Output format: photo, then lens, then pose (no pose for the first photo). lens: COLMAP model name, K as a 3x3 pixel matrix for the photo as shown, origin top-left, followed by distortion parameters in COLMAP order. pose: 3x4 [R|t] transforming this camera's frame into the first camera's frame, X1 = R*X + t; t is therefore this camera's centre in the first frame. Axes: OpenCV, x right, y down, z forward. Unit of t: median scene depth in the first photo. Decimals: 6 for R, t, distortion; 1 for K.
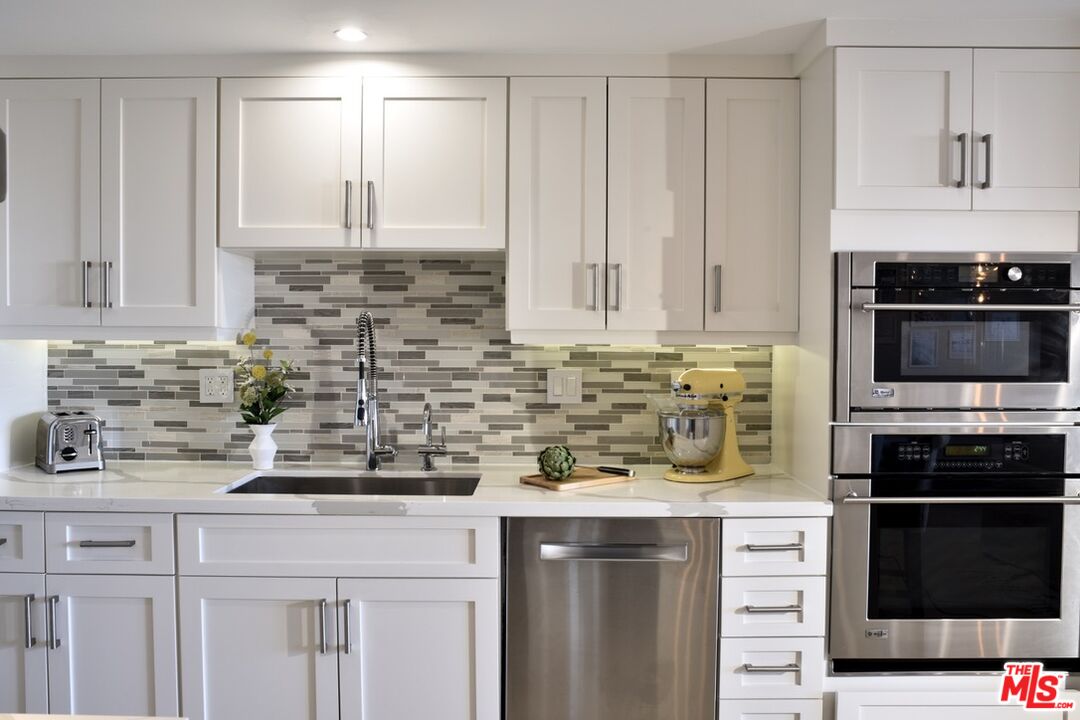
lens RADIAL K [[863.7, 0, 532.5], [0, 863.7, 358.4], [0, 0, 1]] dist [-0.058267, 0.016573]
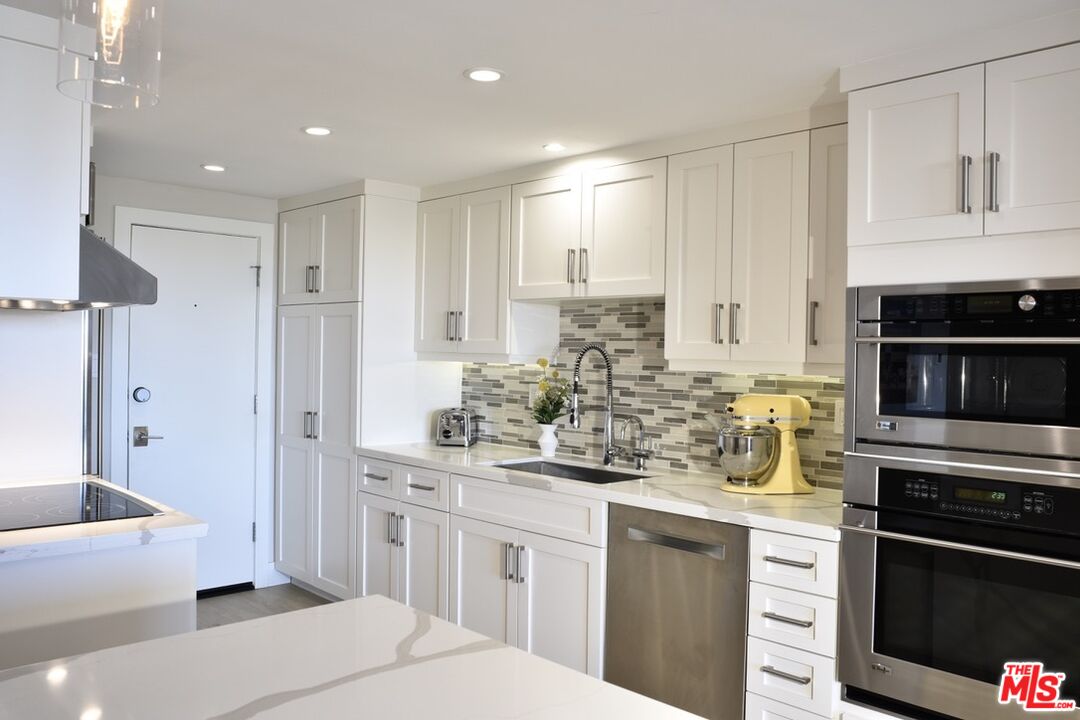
lens RADIAL K [[863.7, 0, 538.0], [0, 863.7, 359.3], [0, 0, 1]] dist [-0.058267, 0.016573]
pose [[0.696102, 0.014425, -0.717798, 0.743123], [-0.038581, 0.999105, -0.017336, -0.004120], [0.716905, 0.039761, 0.696036, 0.008172]]
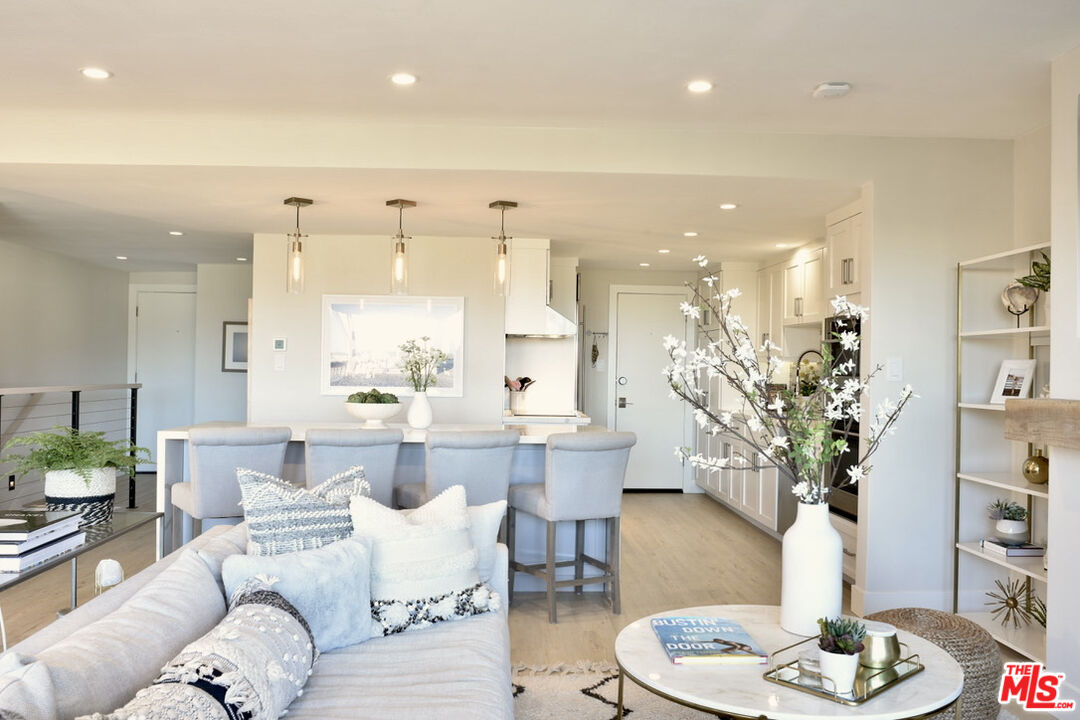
lens RADIAL K [[863.7, 0, 536.4], [0, 863.7, 368.0], [0, 0, 1]] dist [-0.058267, 0.016573]
pose [[0.056334, -0.001445, -0.998411, 2.275235], [-0.047749, 0.998851, -0.004140, 0.046739], [0.997270, 0.047906, 0.056200, 0.109222]]
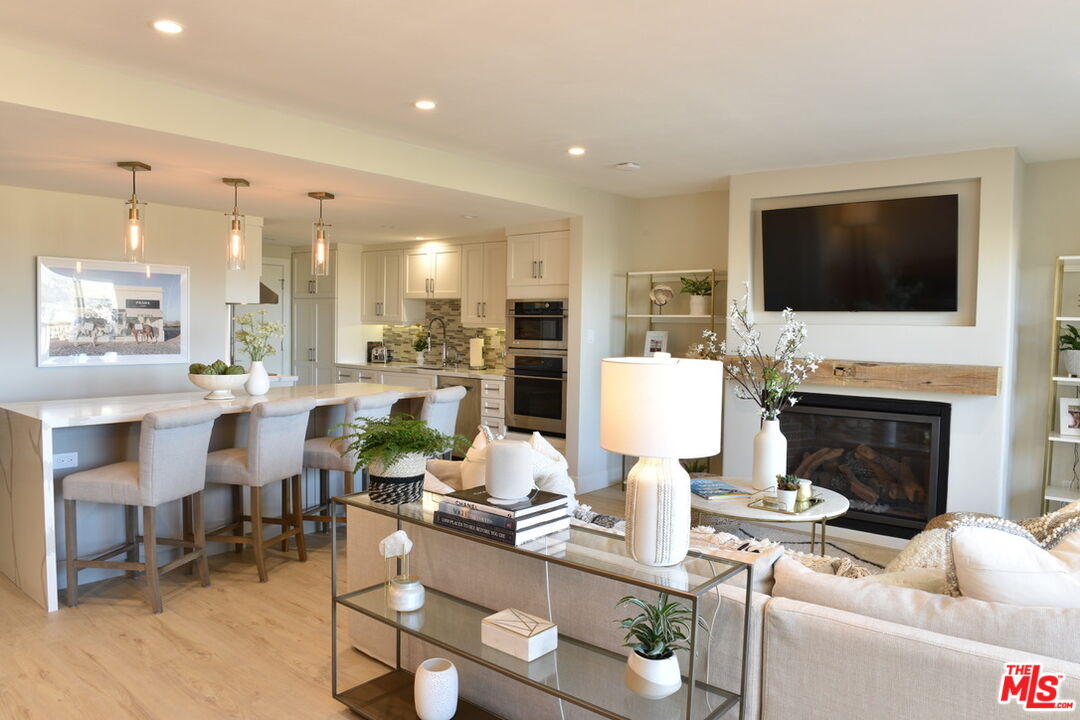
lens RADIAL K [[746.6, 0, 531.9], [0, 746.6, 364.2], [0, 0, 1]] dist [-0.042113, -0.007696]
pose [[0.769579, 0.043024, -0.637100, 1.984646], [-0.035173, 0.999069, 0.024981, 0.042629], [0.637582, 0.003184, 0.770376, -0.993419]]
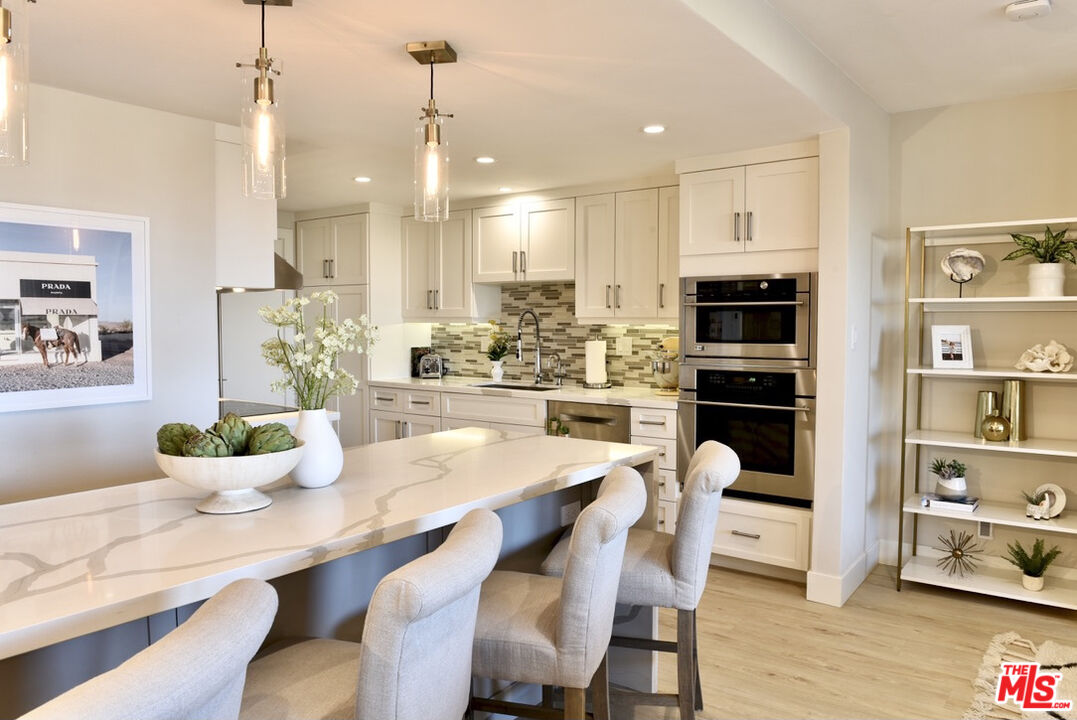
lens RADIAL K [[744.5, 0, 538.2], [0, 744.5, 361.7], [0, 0, 1]] dist [-0.042113, -0.007696]
pose [[0.806215, 0.028365, -0.590943, 0.989114], [-0.016270, 0.999535, 0.025780, 0.029612], [0.591399, -0.011170, 0.806302, -0.529306]]
